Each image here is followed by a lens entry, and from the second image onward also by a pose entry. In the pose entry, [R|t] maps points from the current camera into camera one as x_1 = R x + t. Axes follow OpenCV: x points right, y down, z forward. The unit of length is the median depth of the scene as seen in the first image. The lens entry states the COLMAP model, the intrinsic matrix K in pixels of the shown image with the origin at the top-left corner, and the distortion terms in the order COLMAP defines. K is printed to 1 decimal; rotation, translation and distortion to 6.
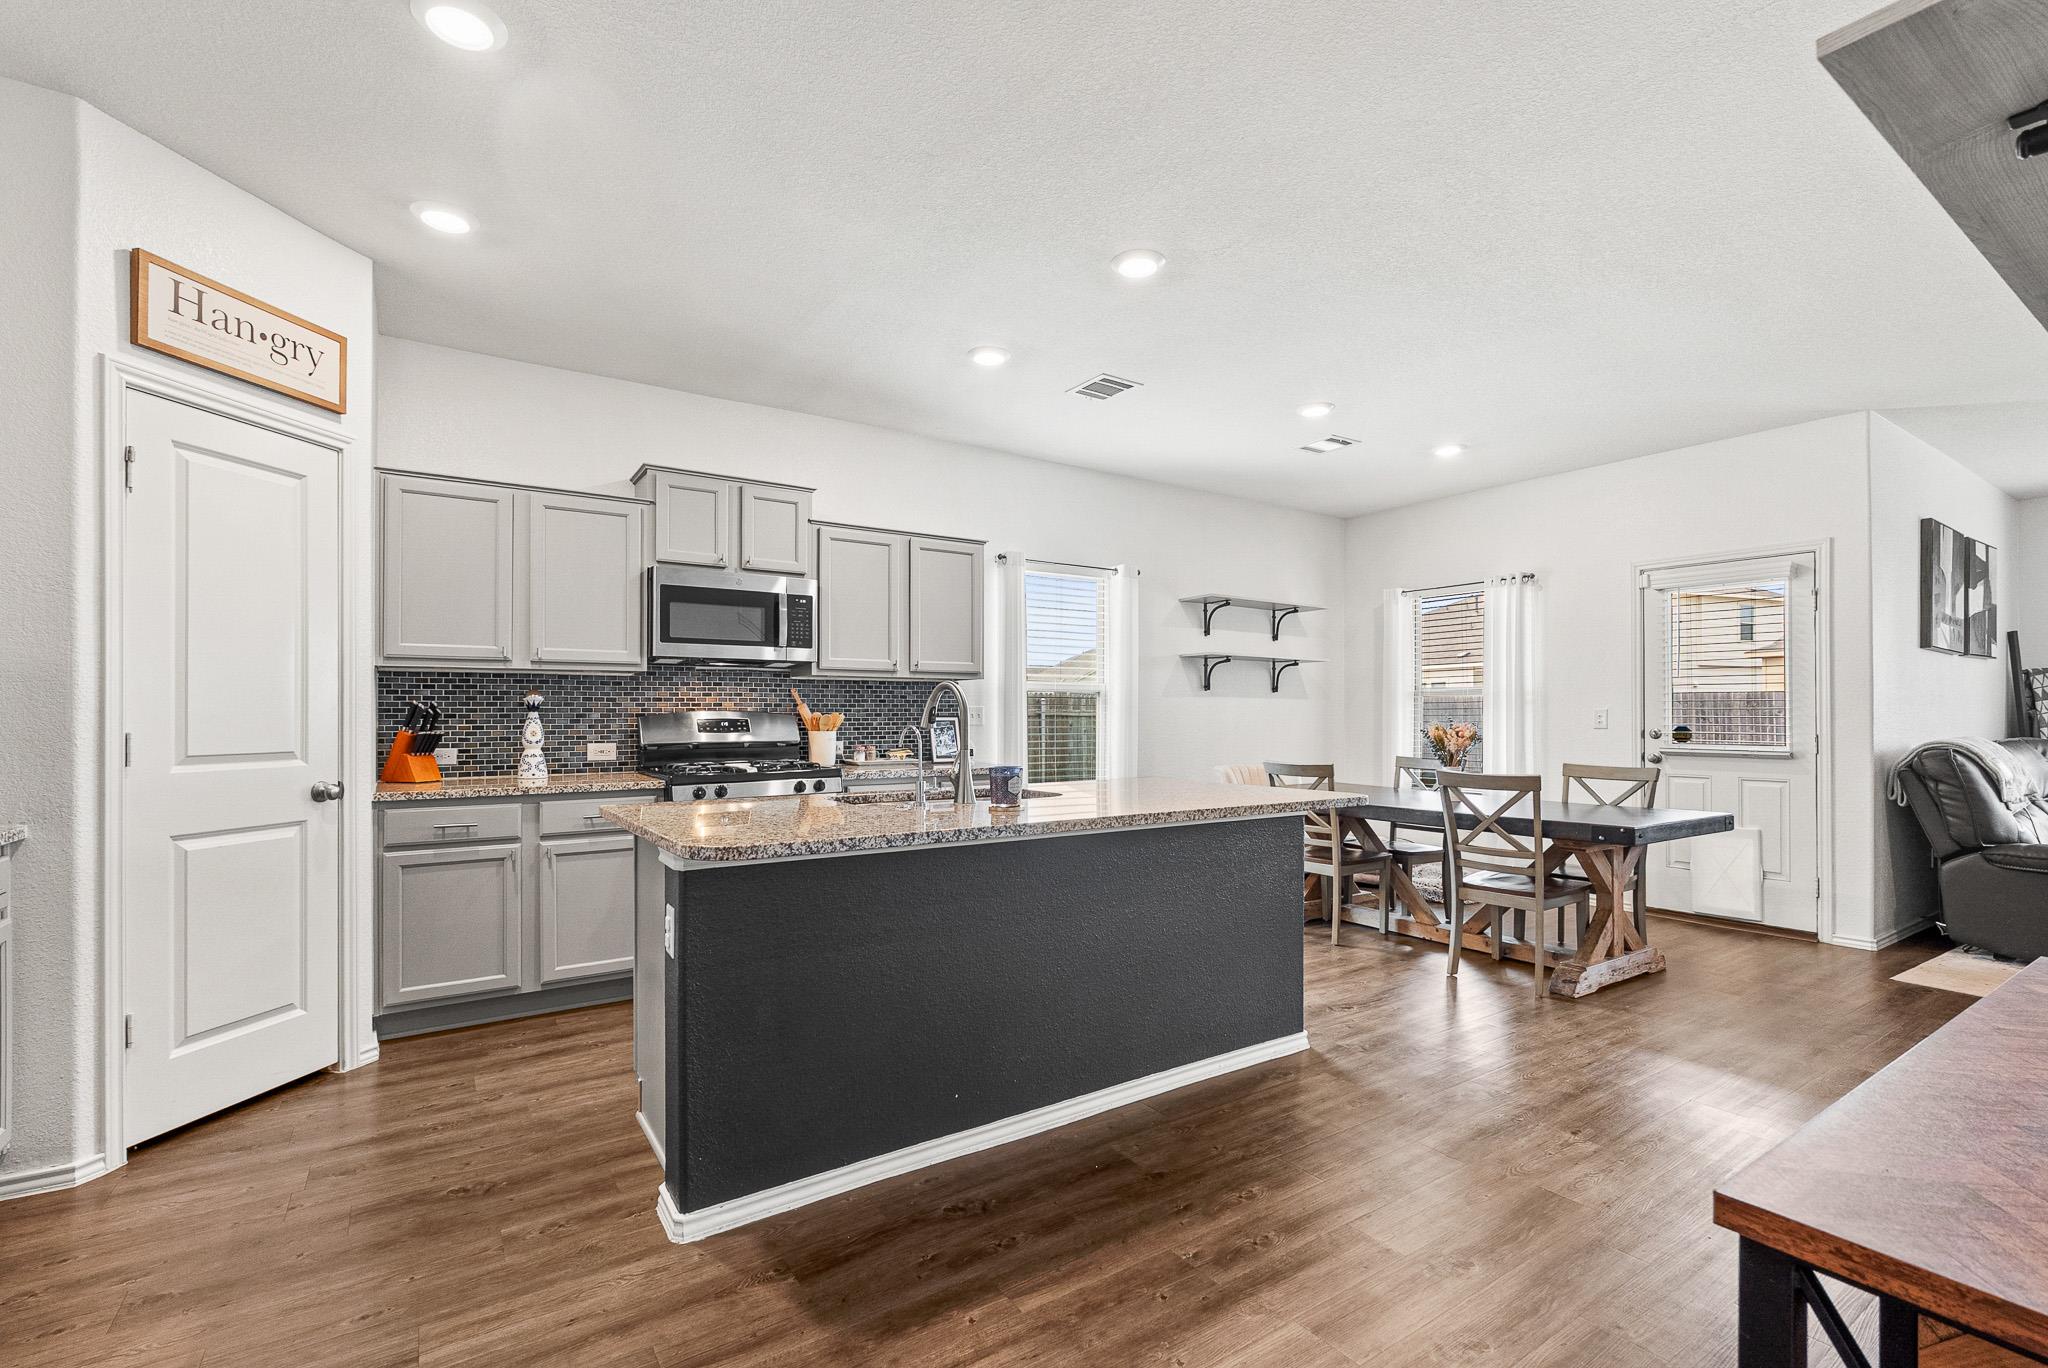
lens RADIAL K [[909.2, 0, 1012.9], [0, 909.2, 713.7], [0, 0, 1]] dist [-0.005084, -0.000407]
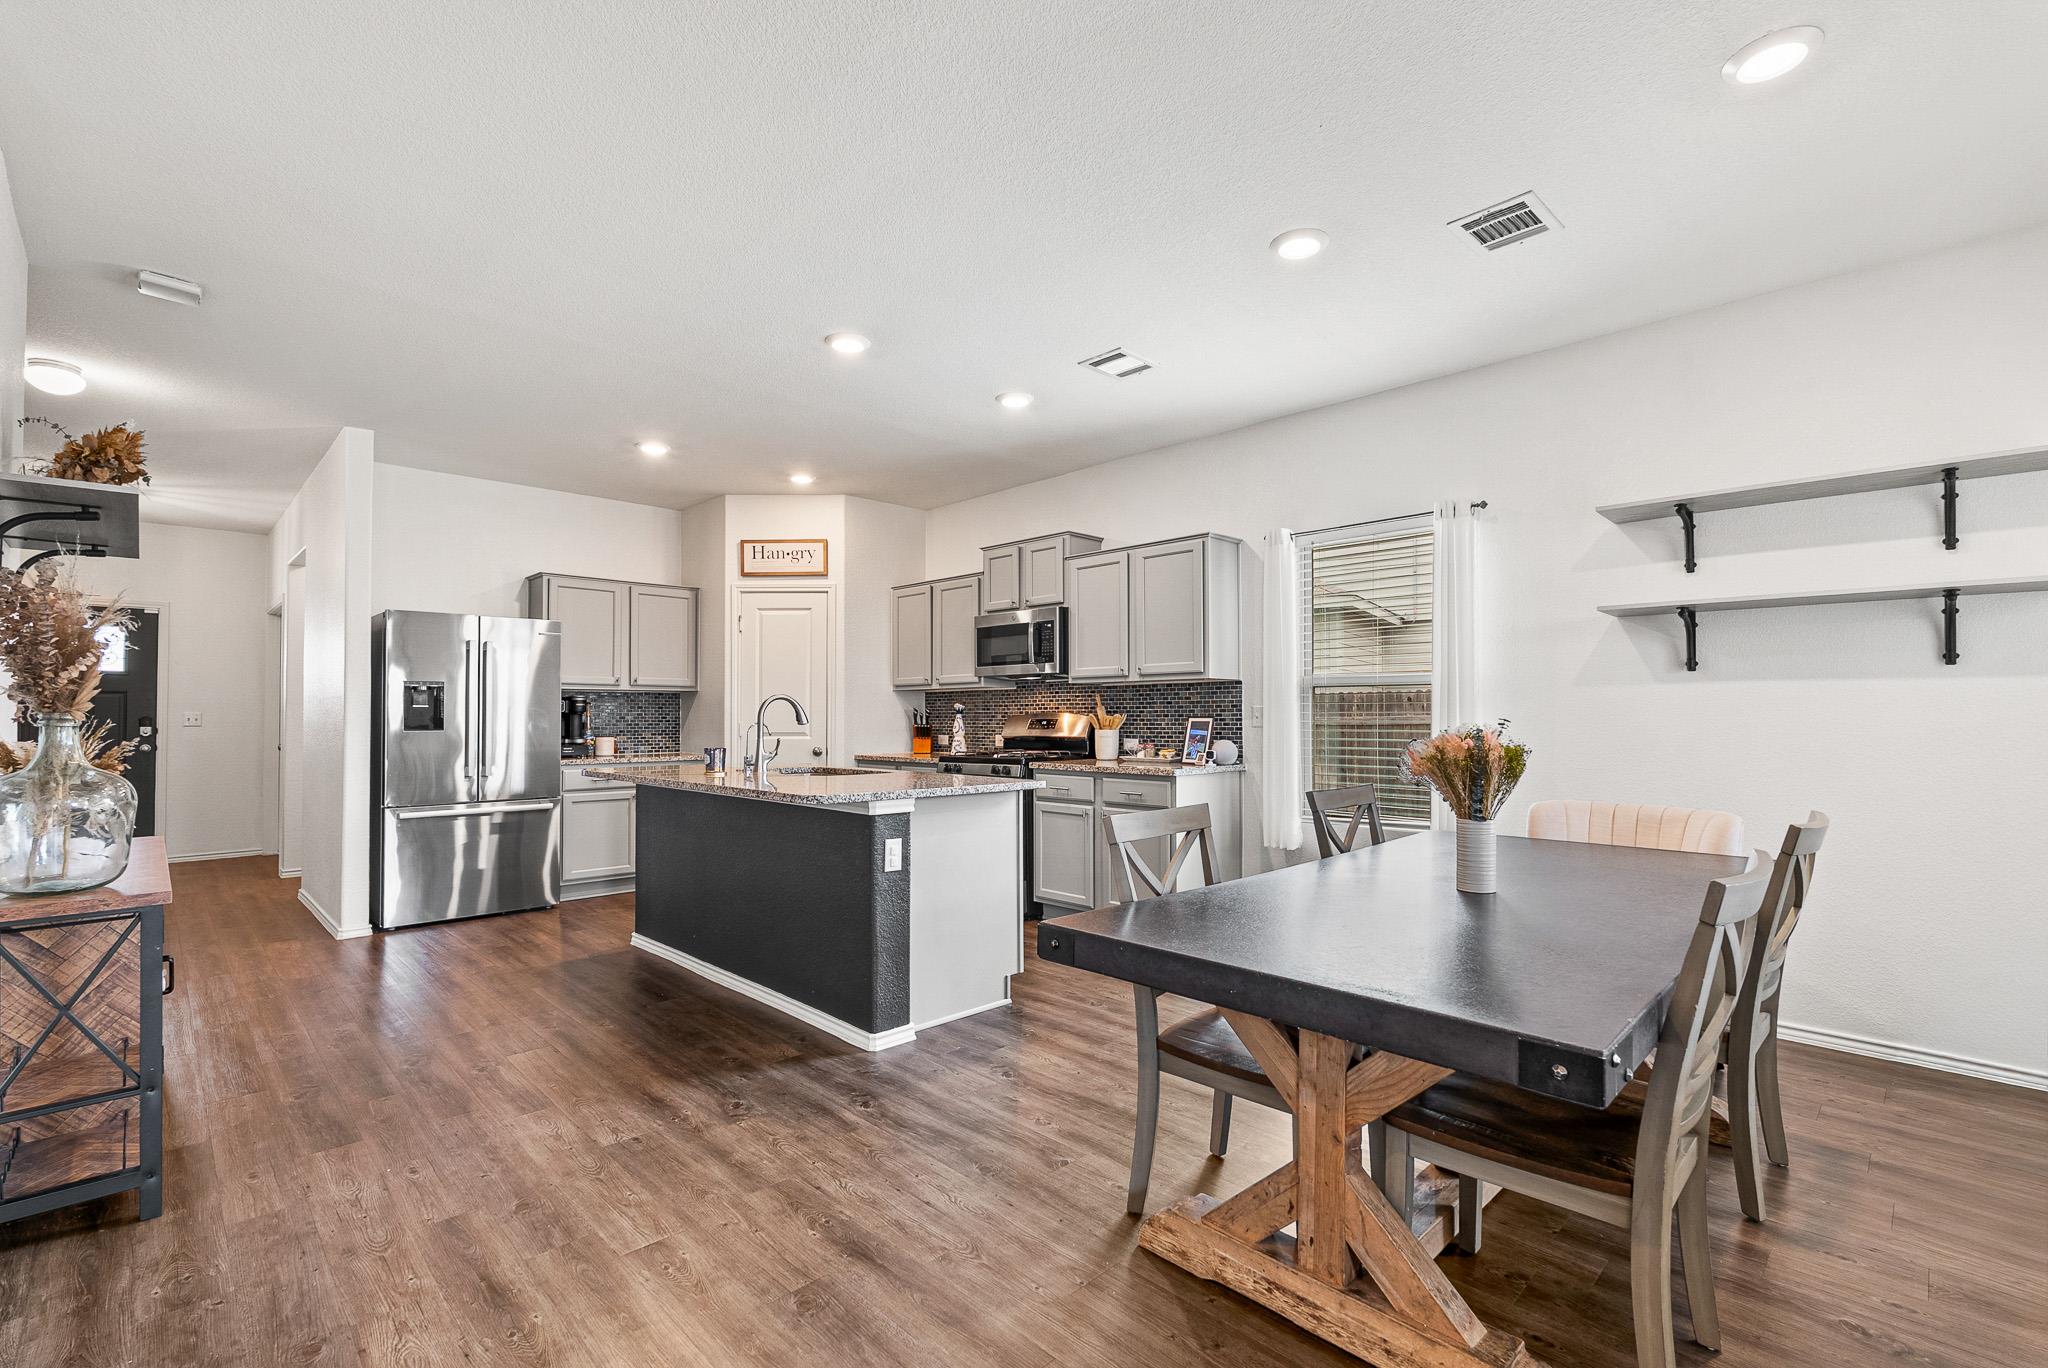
lens RADIAL K [[909.2, 0, 1025.9], [0, 909.2, 695.6], [0, 0, 1]] dist [-0.005084, -0.000407]
pose [[0.191532, -0.021835, -0.981243, 1.104430], [0.003032, 0.999761, -0.021655, 0.000426], [0.981482, 0.001173, 0.191553, 0.805124]]
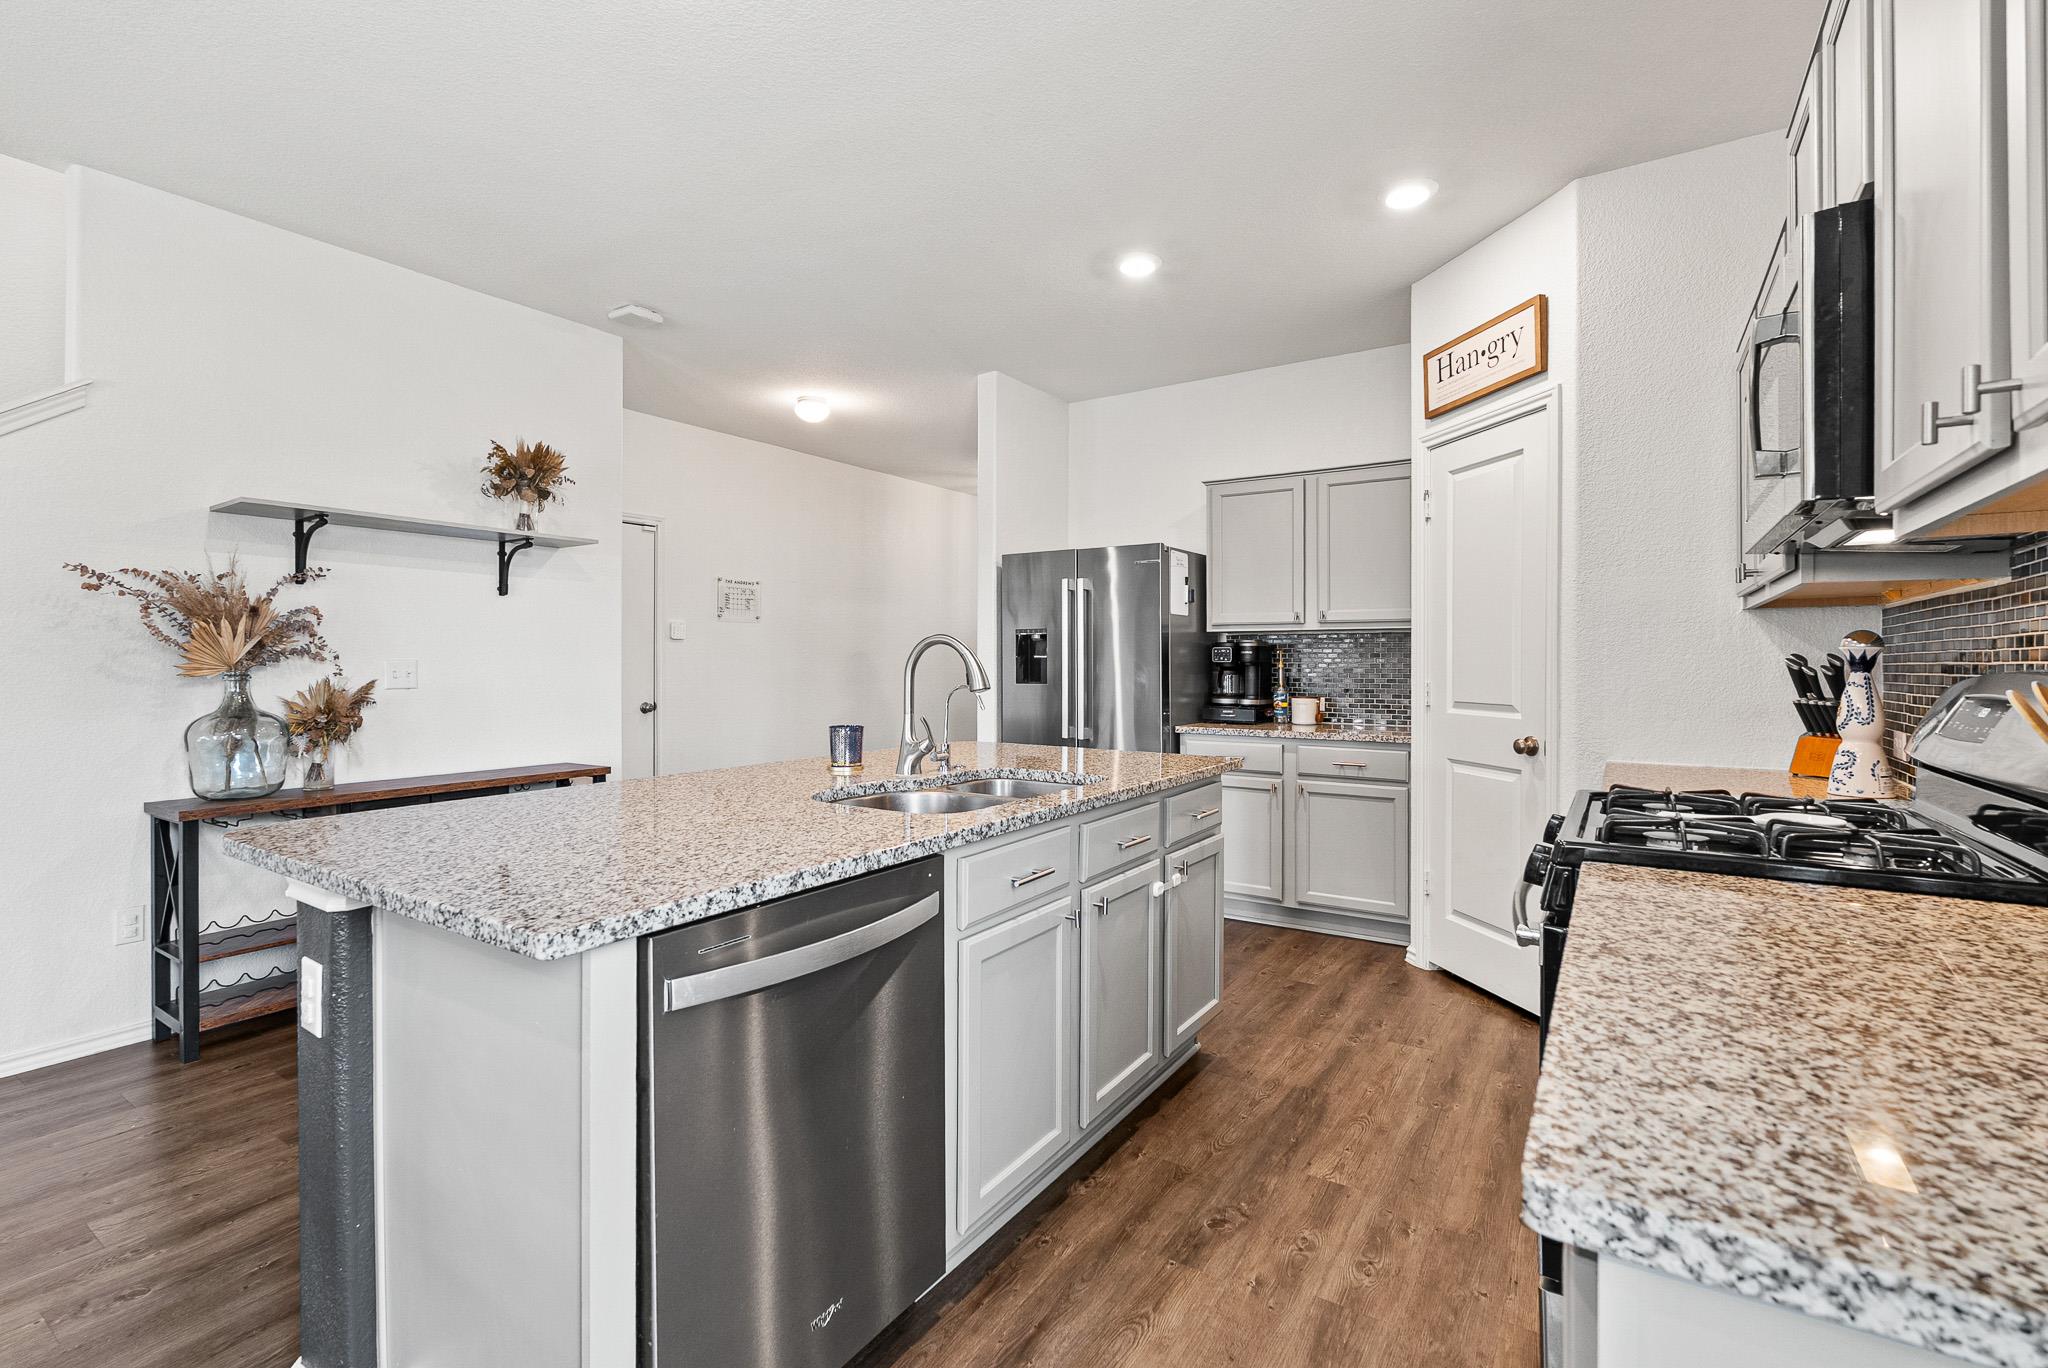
lens RADIAL K [[909.2, 0, 1019.7], [0, 909.2, 663.3], [0, 0, 1]] dist [-0.005084, -0.000407]
pose [[-0.920832, 0.000921, -0.389959, 0.137451], [0.000765, 1.000000, 0.000556, -0.007560], [0.389959, 0.000214, -0.920832, 1.297606]]
